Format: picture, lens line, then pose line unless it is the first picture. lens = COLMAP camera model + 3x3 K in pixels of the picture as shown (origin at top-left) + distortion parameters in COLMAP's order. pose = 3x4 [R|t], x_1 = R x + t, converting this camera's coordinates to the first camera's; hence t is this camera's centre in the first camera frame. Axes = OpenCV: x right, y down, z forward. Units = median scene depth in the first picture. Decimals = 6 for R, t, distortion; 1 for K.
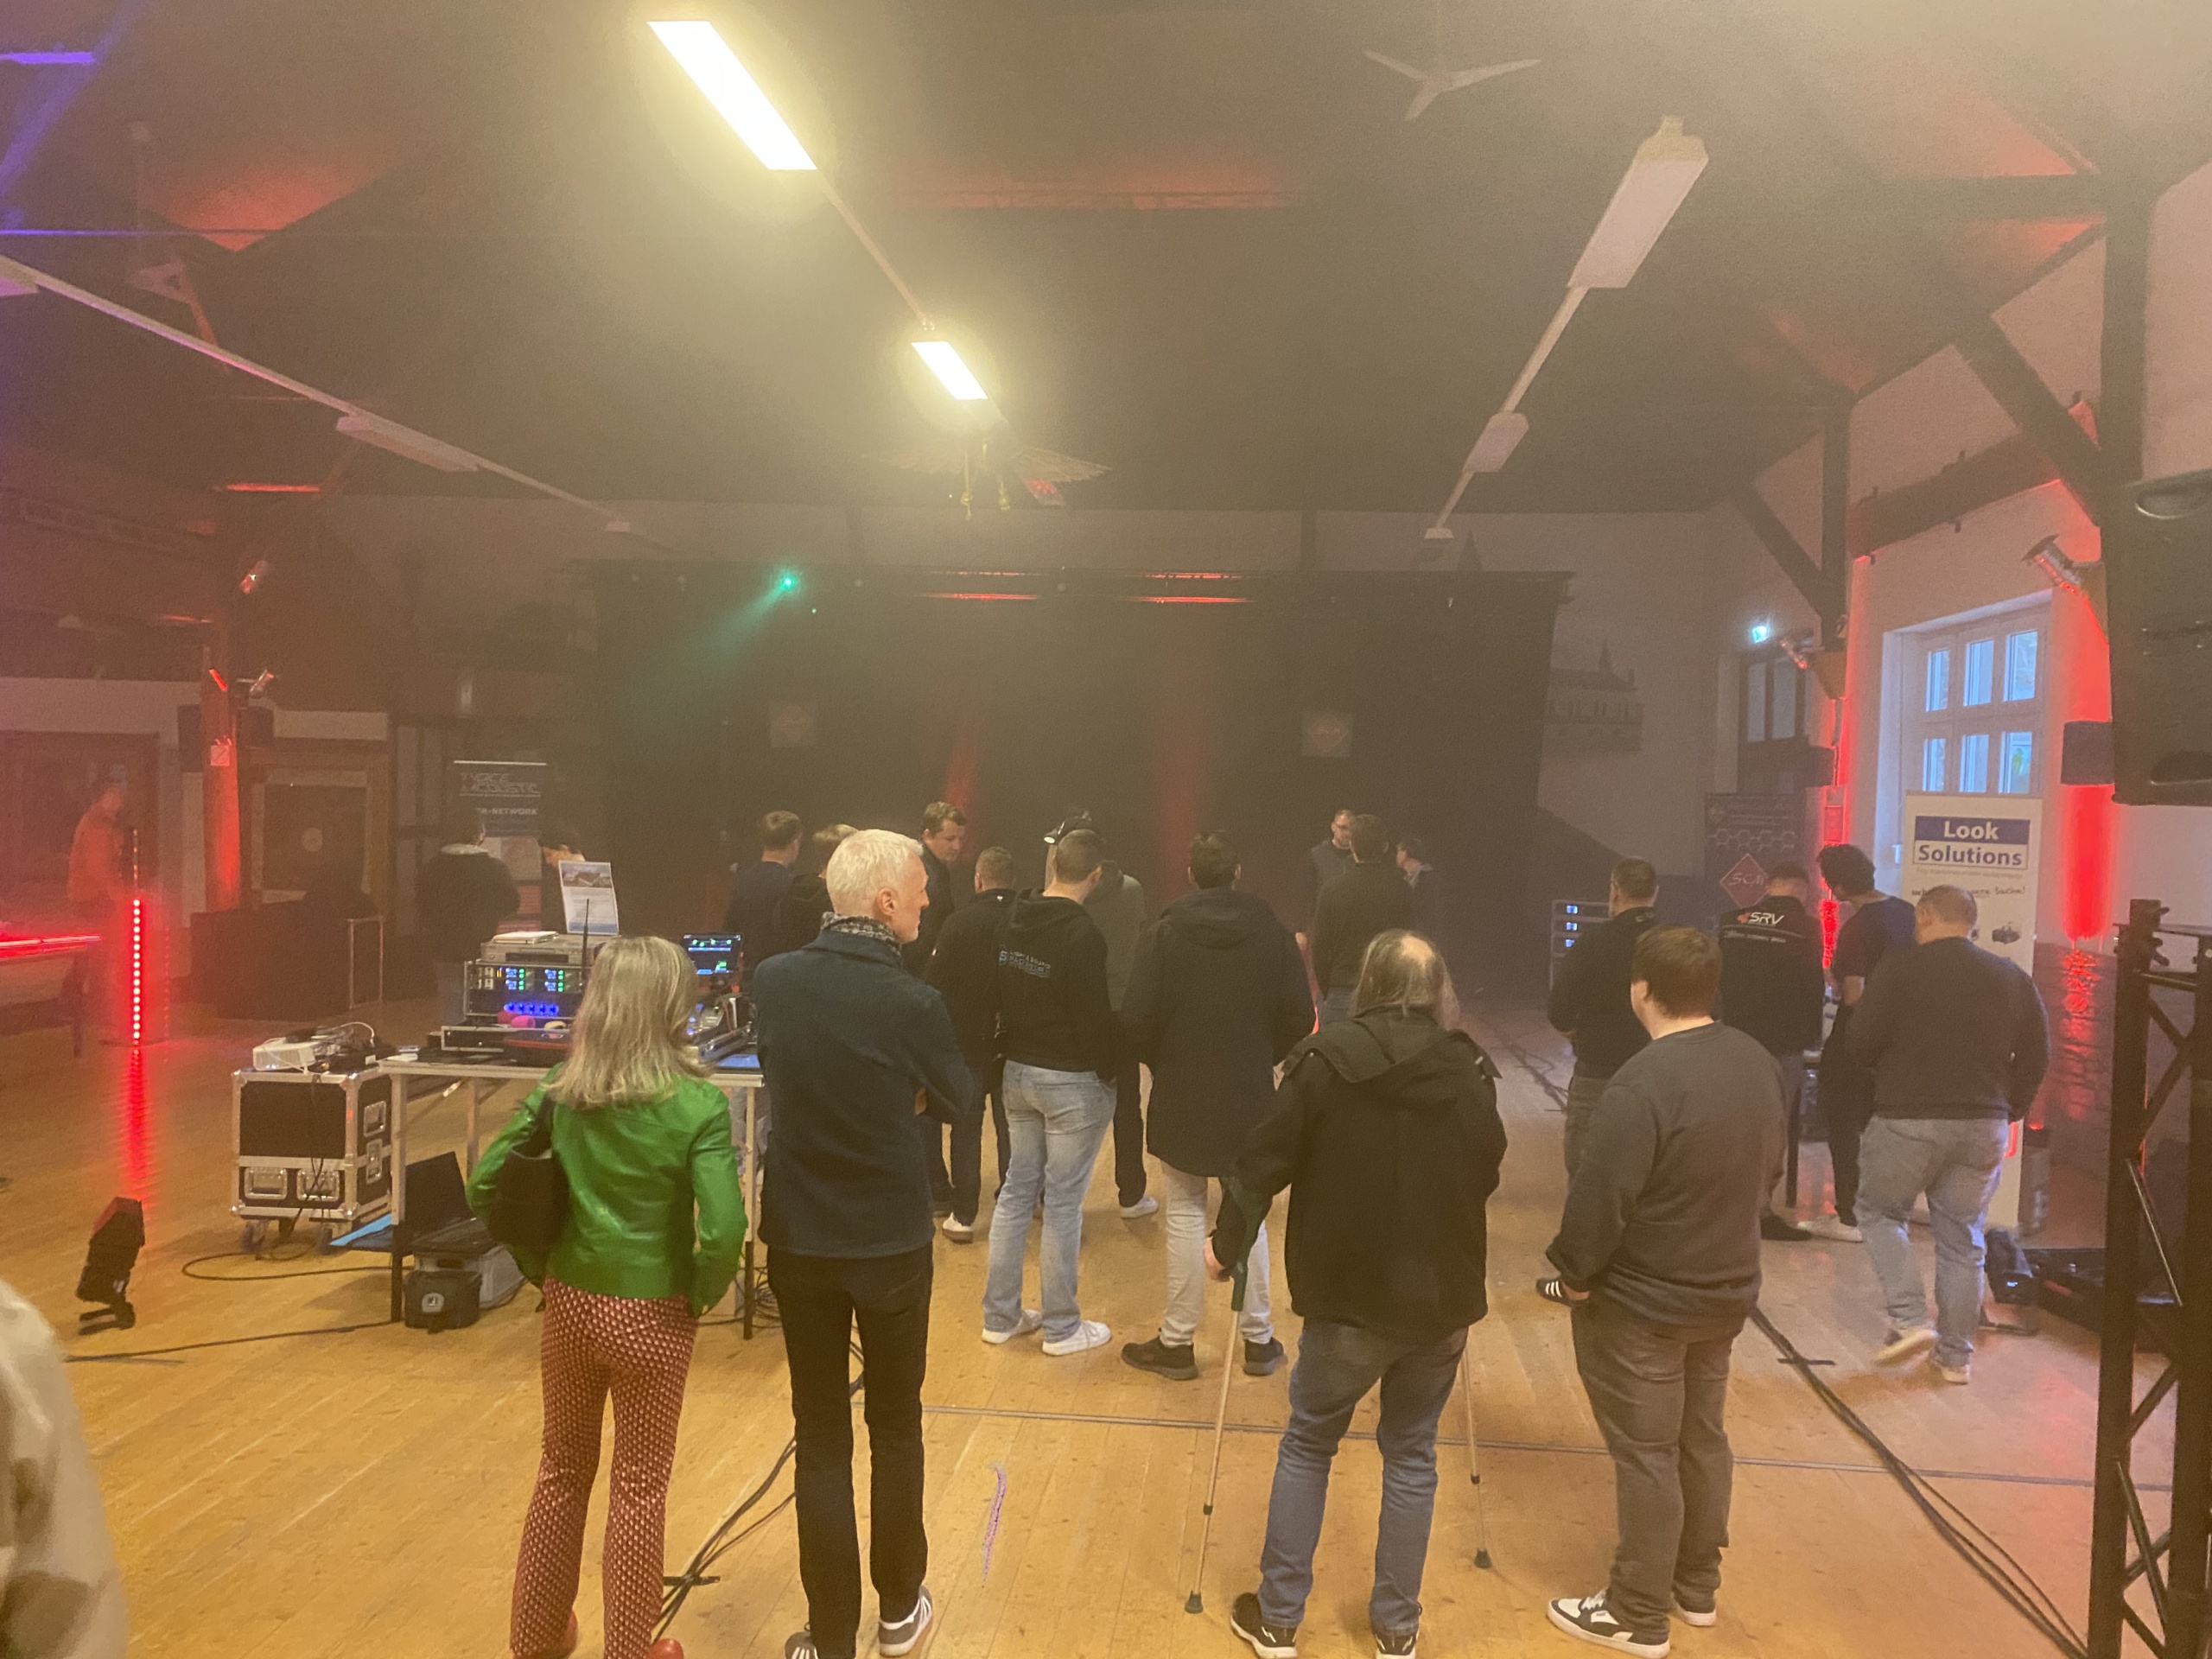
lens RADIAL K [[1665.3, 0, 1106.0], [0, 1665.3, 829.5], [0, 0, 1]] dist [0.112301, -0.210739]
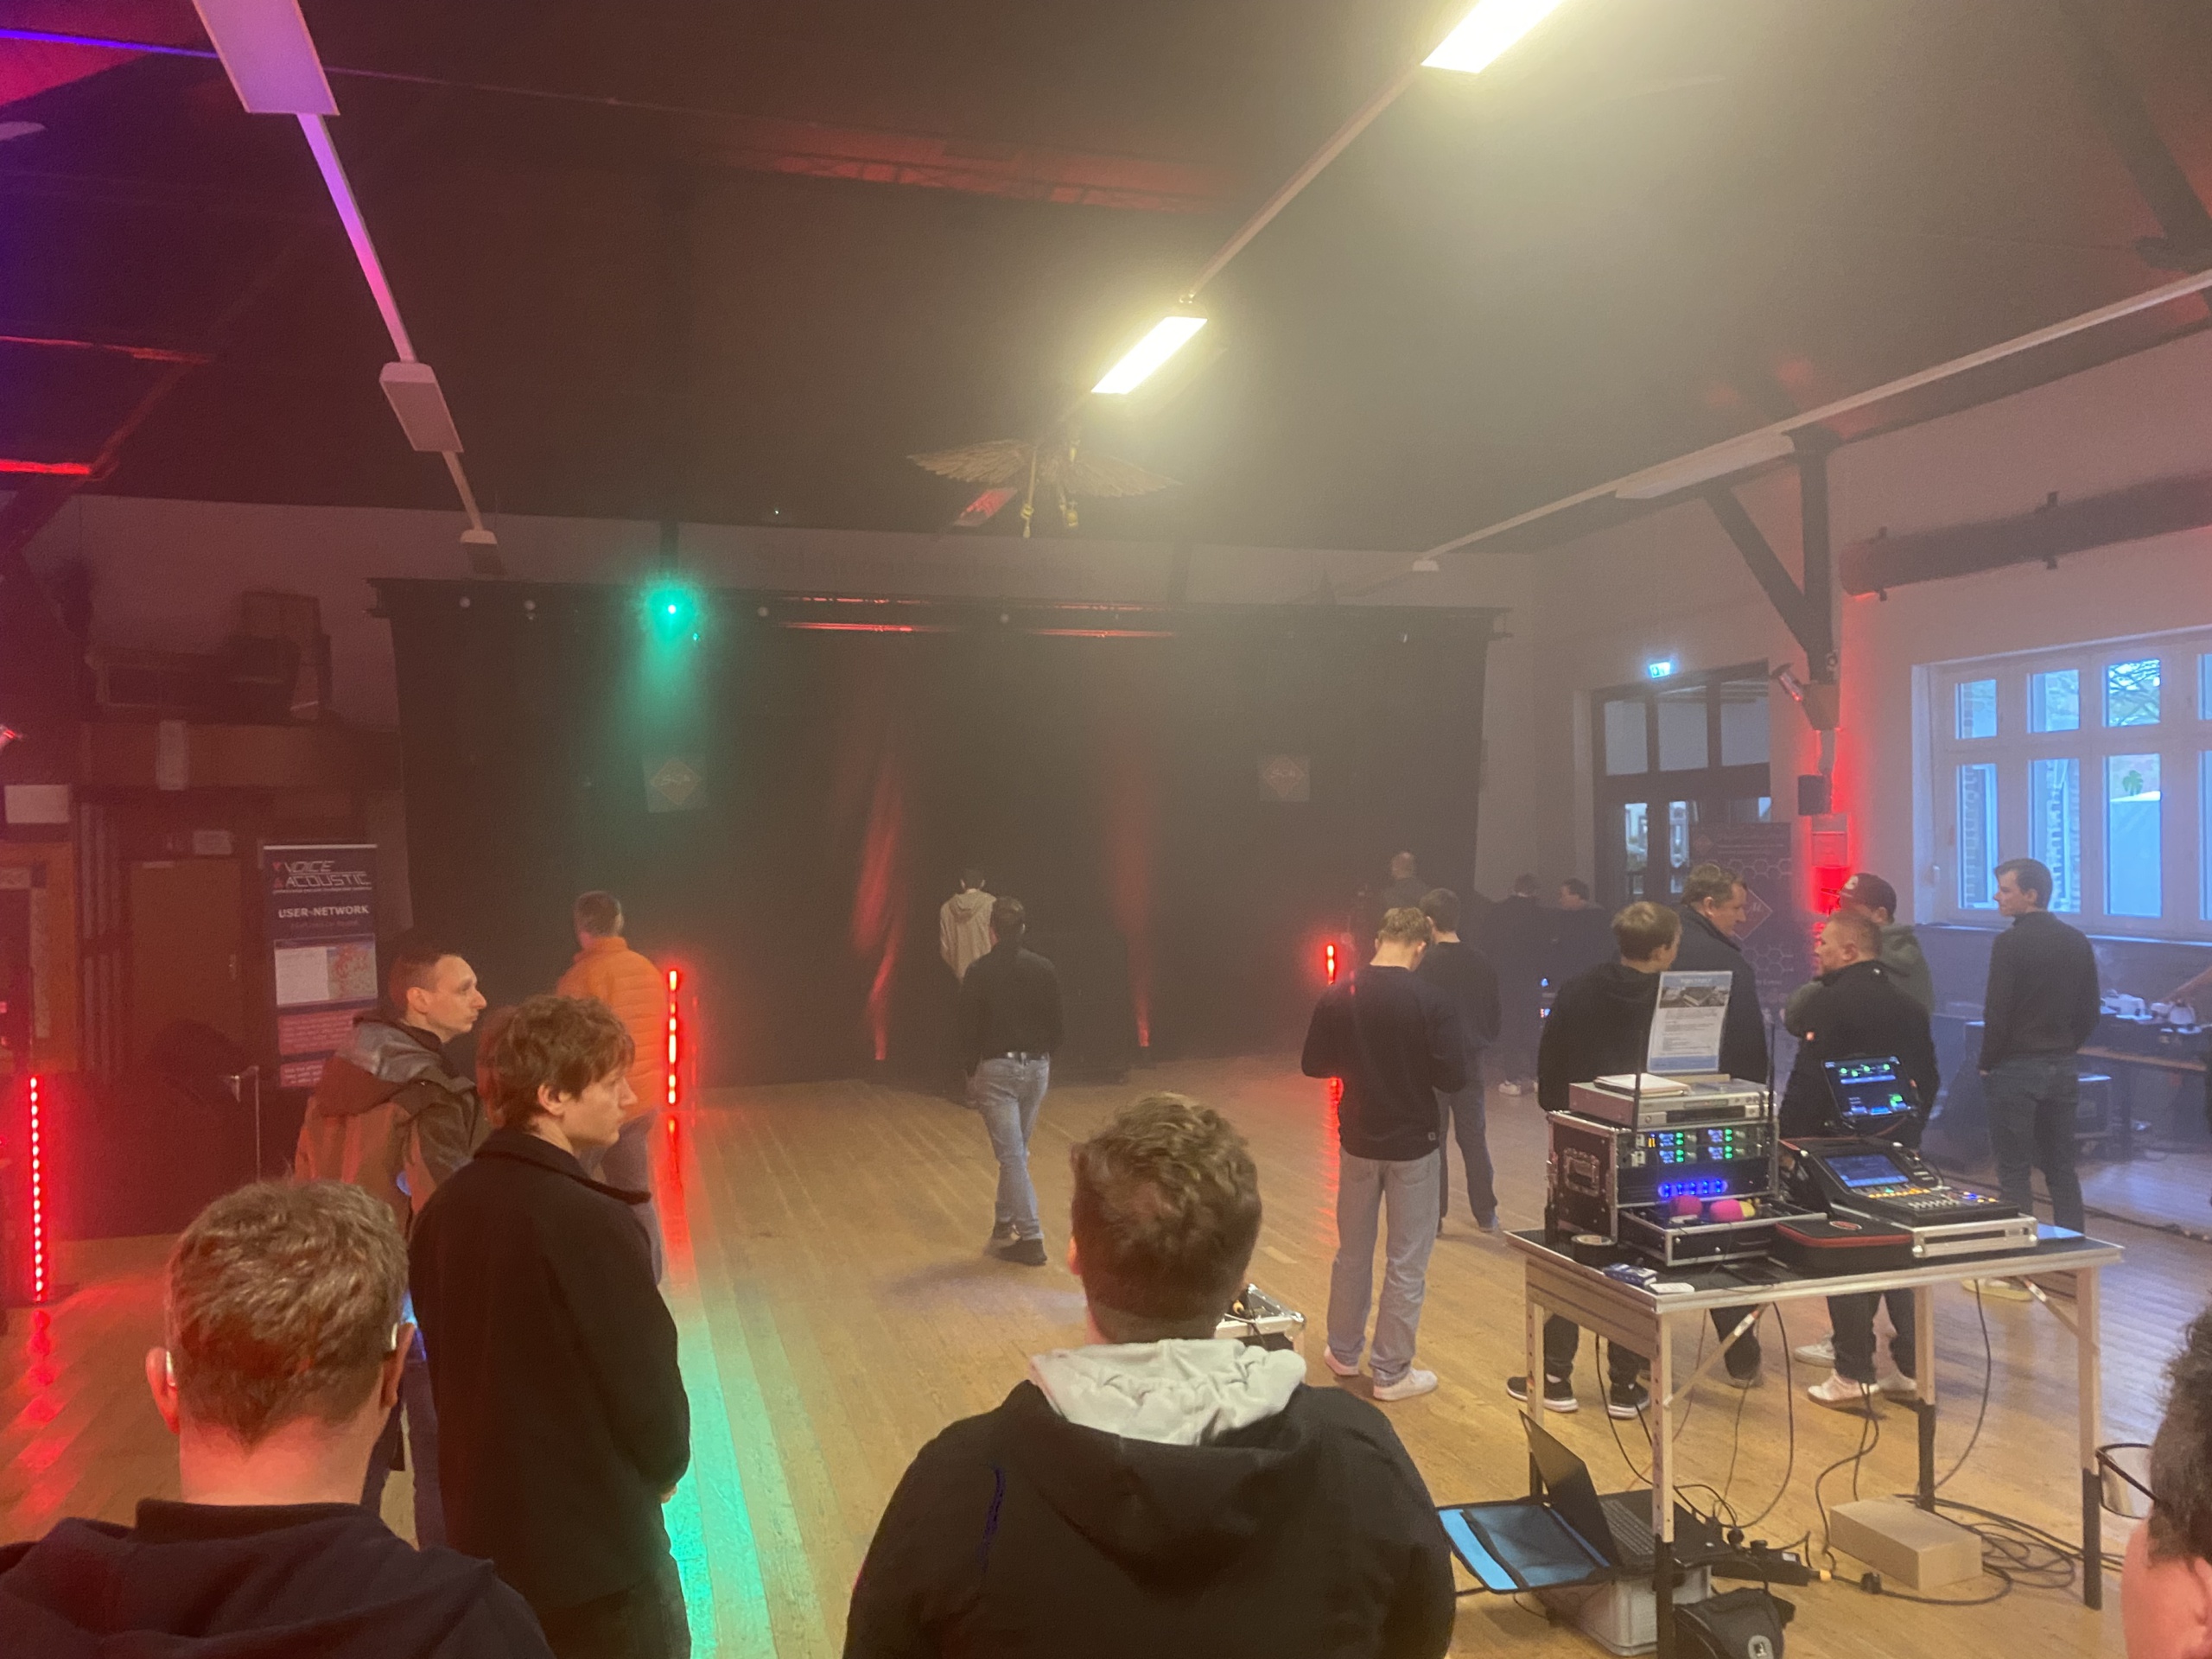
lens RADIAL K [[1665.3, 0, 1106.0], [0, 1665.3, 829.5], [0, 0, 1]] dist [0.112301, -0.210739]
pose [[0.919915, -0.039618, 0.390110, -0.436772], [0.050276, 0.998588, -0.017143, -0.022143], [-0.388881, 0.035383, 0.920608, 0.234152]]
